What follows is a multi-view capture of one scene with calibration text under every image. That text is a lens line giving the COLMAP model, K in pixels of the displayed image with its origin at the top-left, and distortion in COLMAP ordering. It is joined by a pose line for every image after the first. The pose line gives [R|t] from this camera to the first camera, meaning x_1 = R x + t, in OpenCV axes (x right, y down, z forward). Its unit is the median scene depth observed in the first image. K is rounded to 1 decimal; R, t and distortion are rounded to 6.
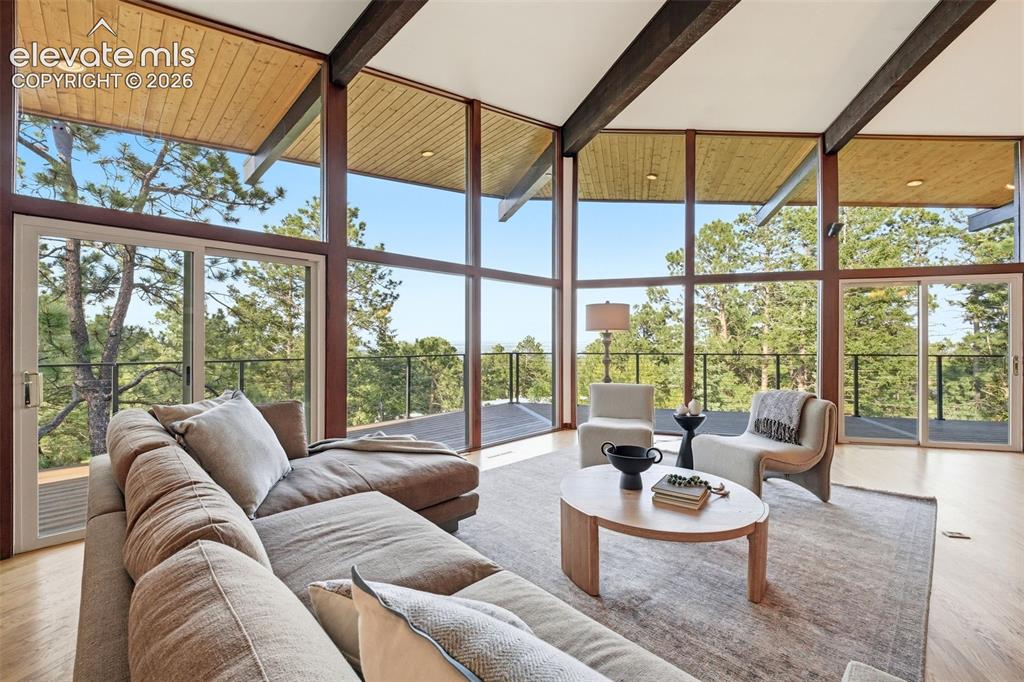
lens RADIAL K [[418.8, 0, 512.0], [0, 418.8, 341.0], [0, 0, 1]] dist [0.000447, -0.012938]
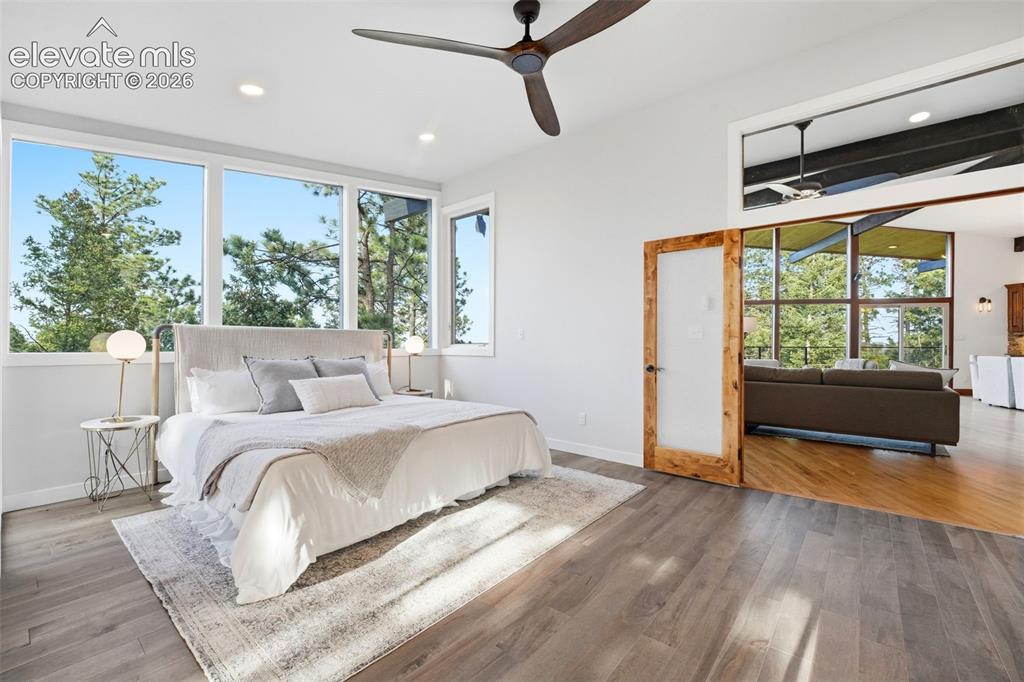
lens RADIAL K [[418.8, 0, 512.0], [0, 418.8, 341.0], [0, 0, 1]] dist [0.000447, -0.012938]
pose [[0.995718, 0.001353, 0.092434, -0.529982], [-0.001074, 0.999995, -0.003060, 0.014848], [-0.092438, 0.002947, 0.995714, -0.401952]]
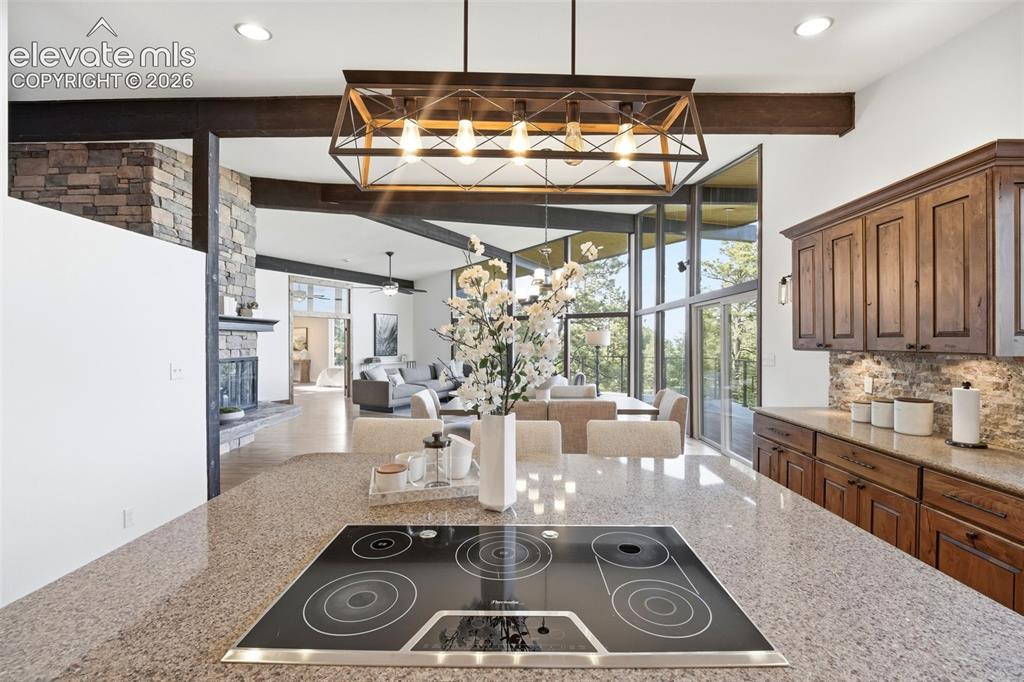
lens RADIAL K [[430.5, 0, 515.0], [0, 430.5, 344.6], [0, 0, 1]] dist [-0.018197, -0.000773]
pose [[0.279064, 0.007415, -0.960244, 1.058255], [-0.000626, 0.999971, 0.007540, -0.021806], [0.960272, -0.001503, 0.279061, 0.081475]]
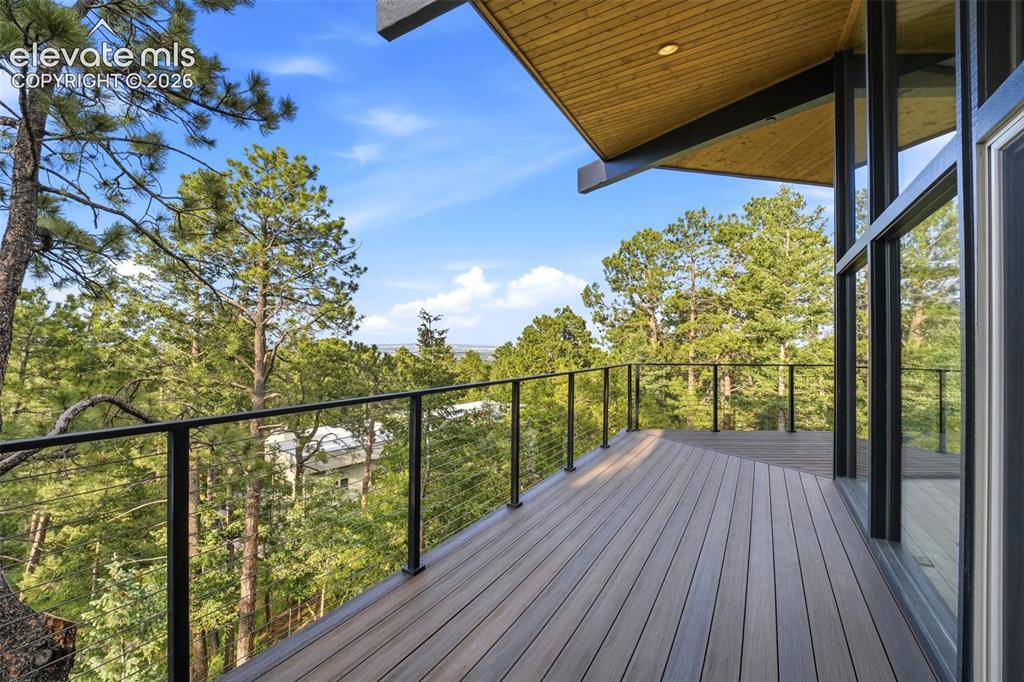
lens RADIAL K [[423.3, 0, 509.9], [0, 423.3, 341.3], [0, 0, 1]] dist [0.002233, -0.013727]
pose [[0.963870, 0.009595, 0.266200, -0.436227], [-0.008359, 0.999948, -0.005774, -0.006365], [-0.266242, 0.003340, 0.963901, 0.335560]]
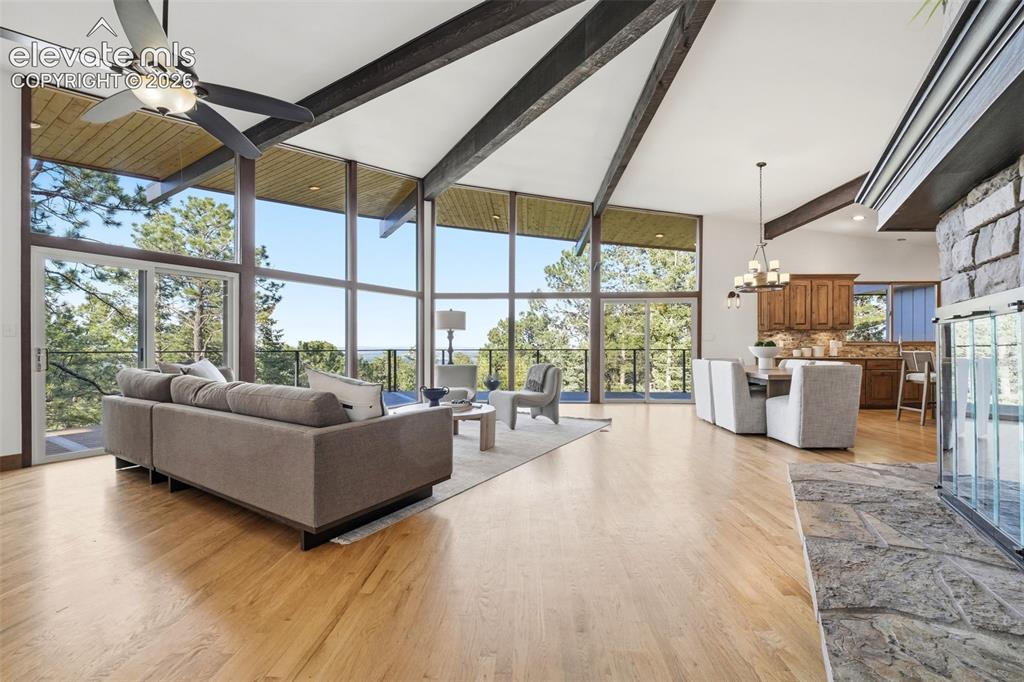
lens RADIAL K [[417.8, 0, 512.8], [0, 417.8, 347.8], [0, 0, 1]] dist [-0.001282, -0.015722]
pose [[0.968399, -0.001191, 0.249402, 0.042530], [0.000388, 0.999995, 0.003269, 0.018828], [-0.249404, -0.003069, 0.968395, -0.247503]]
